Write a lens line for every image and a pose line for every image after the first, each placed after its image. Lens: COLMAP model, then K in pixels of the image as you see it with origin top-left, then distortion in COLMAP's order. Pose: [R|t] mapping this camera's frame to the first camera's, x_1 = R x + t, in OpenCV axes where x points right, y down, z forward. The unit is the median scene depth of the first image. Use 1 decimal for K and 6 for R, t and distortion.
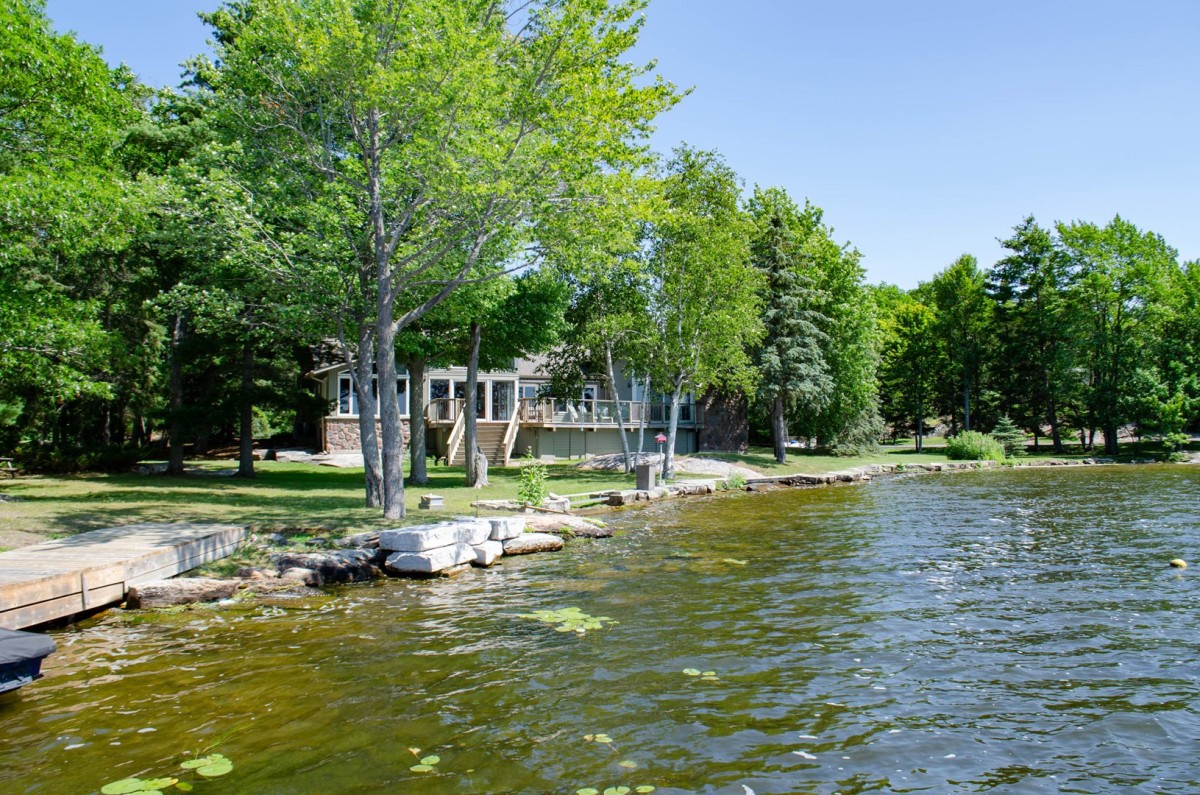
lens RADIAL K [[963.5, 0, 621.2], [0, 963.5, 390.5], [0, 0, 1]] dist [-0.086841, 0.016952]
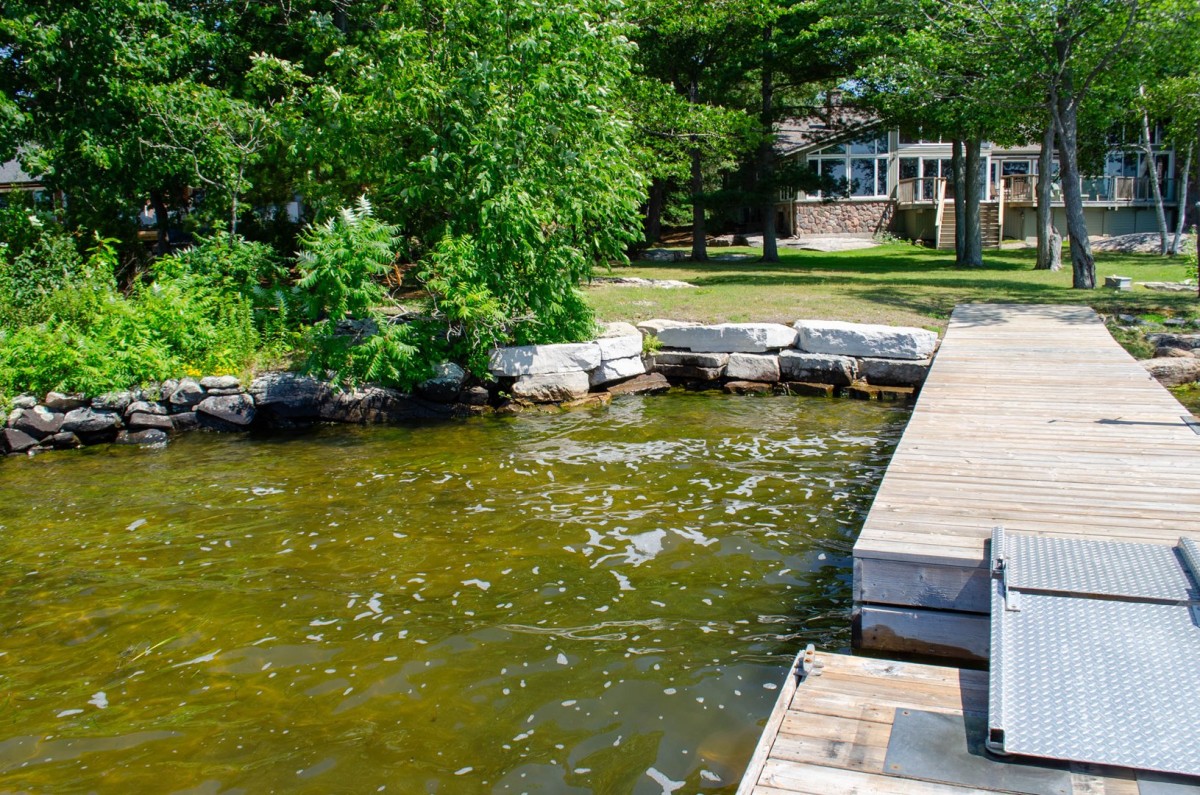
lens RADIAL K [[974.1, 0, 622.5], [0, 974.1, 393.4], [0, 0, 1]] dist [-0.085262, 0.013888]
pose [[0.951646, 0.030390, -0.305691, -0.175446], [0.037758, 0.975979, 0.214568, 0.000958], [0.304869, -0.215734, 0.927639, -0.021800]]
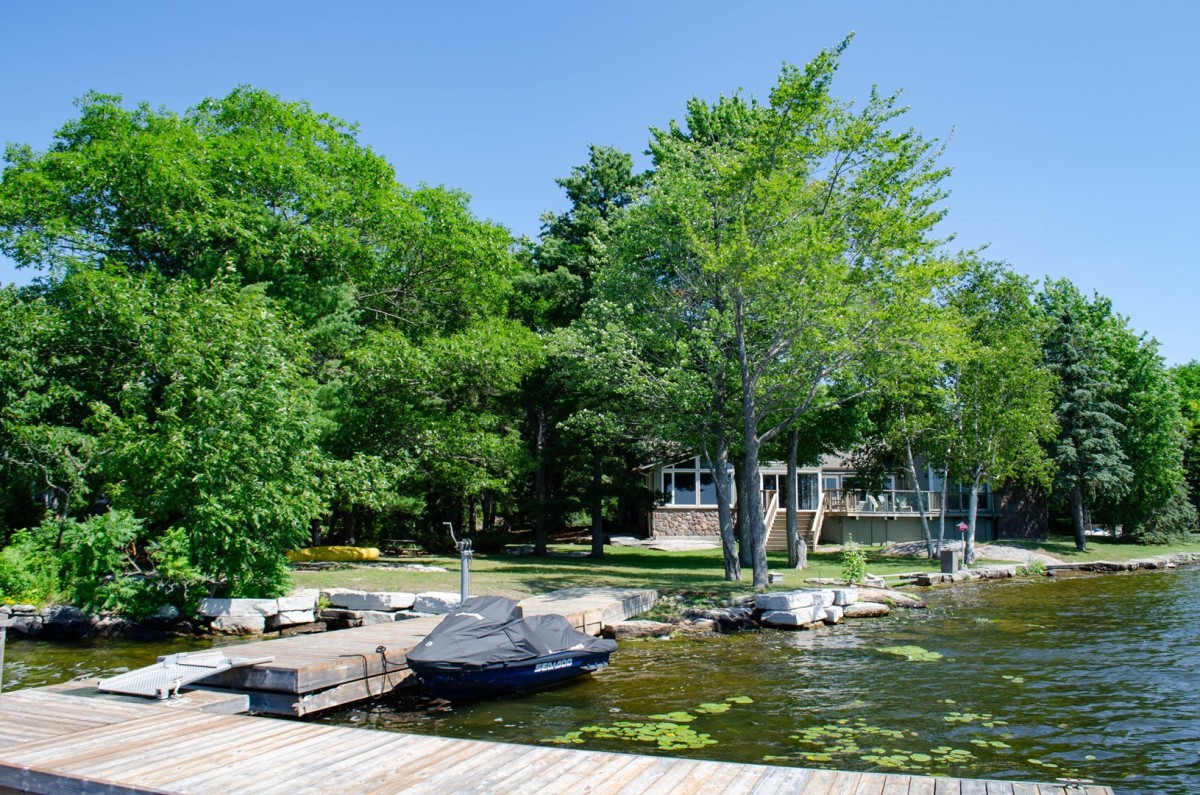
lens RADIAL K [[963.5, 0, 621.2], [0, 963.5, 390.5], [0, 0, 1]] dist [-0.086841, 0.016952]
pose [[0.957435, -0.032417, -0.286824, -0.011110], [0.006370, 0.995805, -0.091281, -0.006367], [0.288580, 0.085569, 0.953624, -0.121544]]
